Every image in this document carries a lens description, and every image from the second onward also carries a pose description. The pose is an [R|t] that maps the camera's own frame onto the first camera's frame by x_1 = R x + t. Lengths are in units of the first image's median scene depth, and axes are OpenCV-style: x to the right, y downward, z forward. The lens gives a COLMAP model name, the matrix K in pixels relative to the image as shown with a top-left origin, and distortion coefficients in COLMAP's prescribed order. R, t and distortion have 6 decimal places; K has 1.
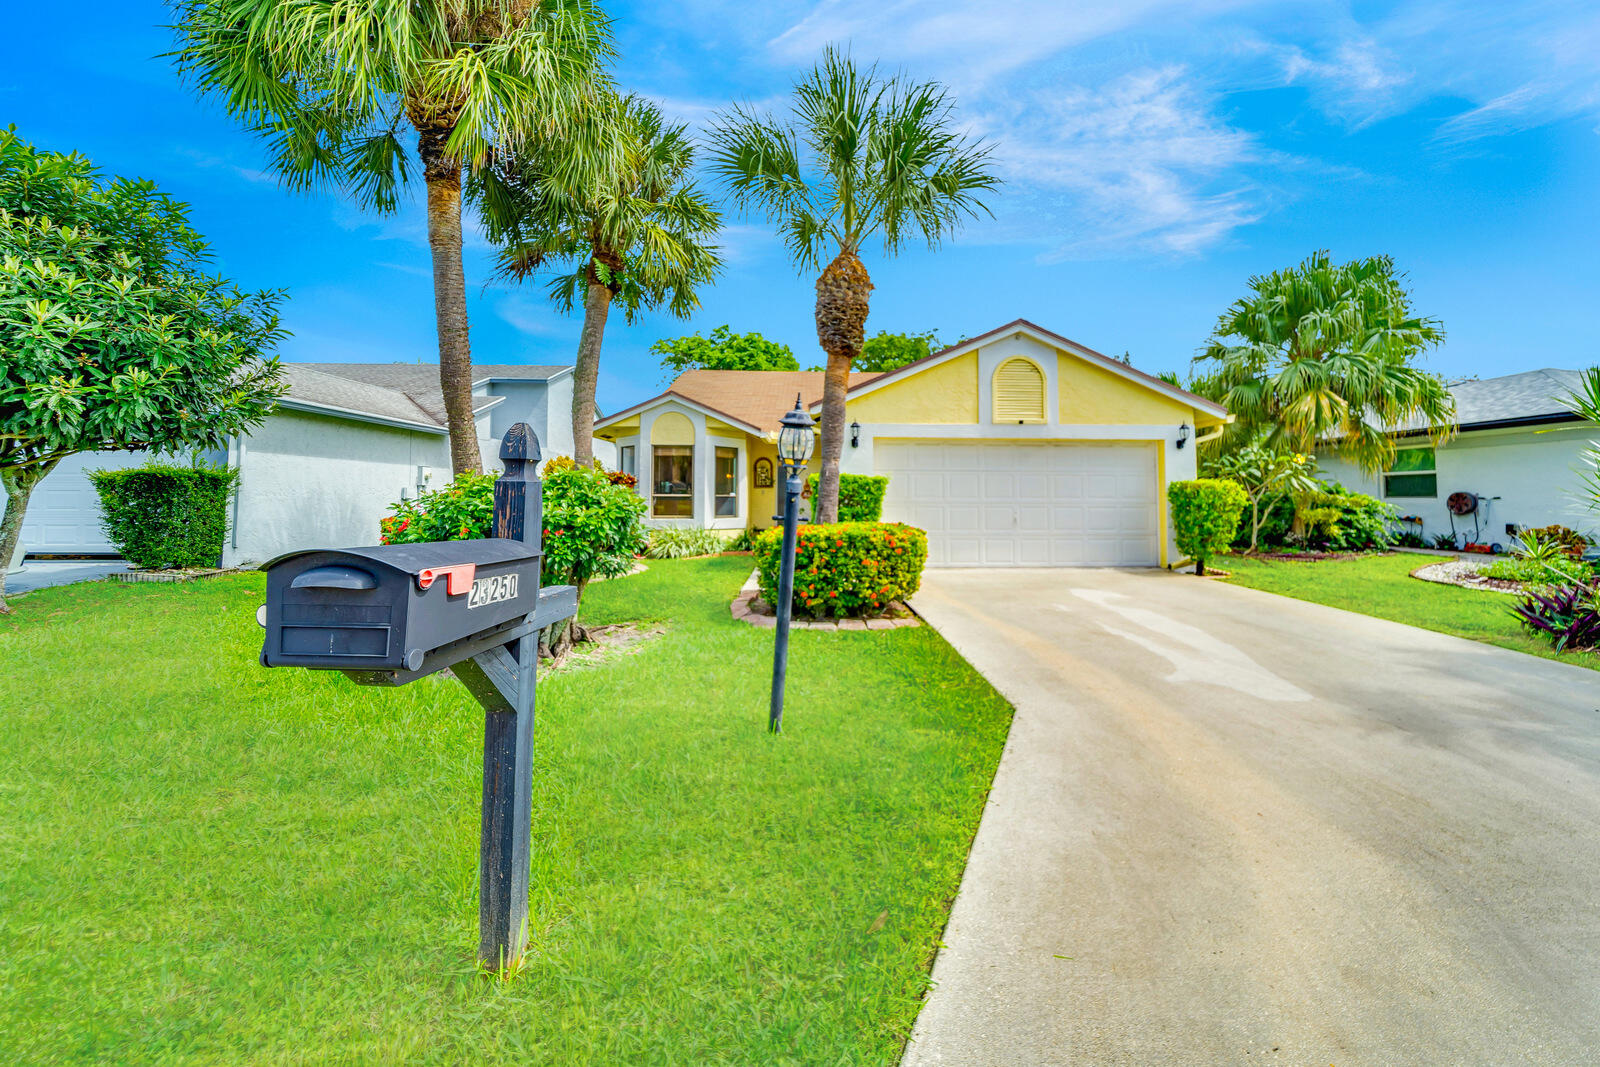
lens RADIAL K [[553.6, 0, 794.8], [0, 553.6, 518.2], [0, 0, 1]] dist [-0.001035, -0.000298]
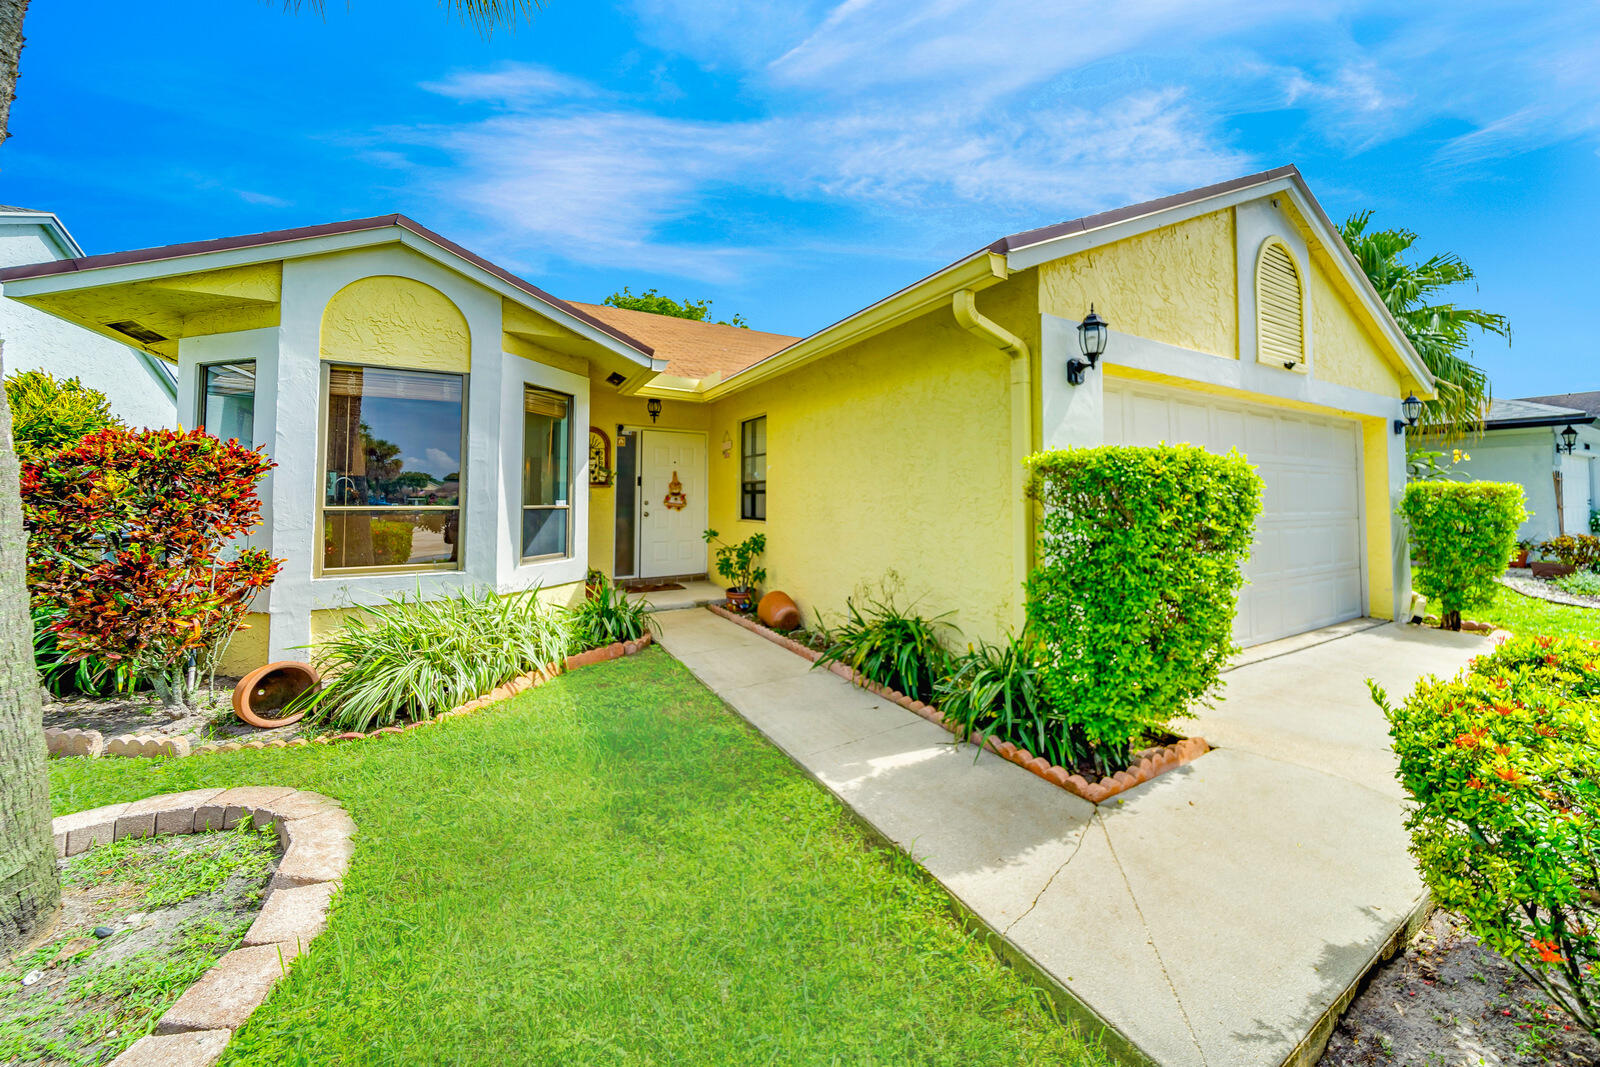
lens RADIAL K [[564.6, 0, 797.0], [0, 564.6, 491.3], [0, 0, 1]] dist [-0.000066, -0.000035]
pose [[0.865186, 0.003313, 0.501440, -0.181035], [0.021823, 0.998782, -0.044252, -0.030868], [-0.500976, 0.049229, 0.864060, 0.562796]]
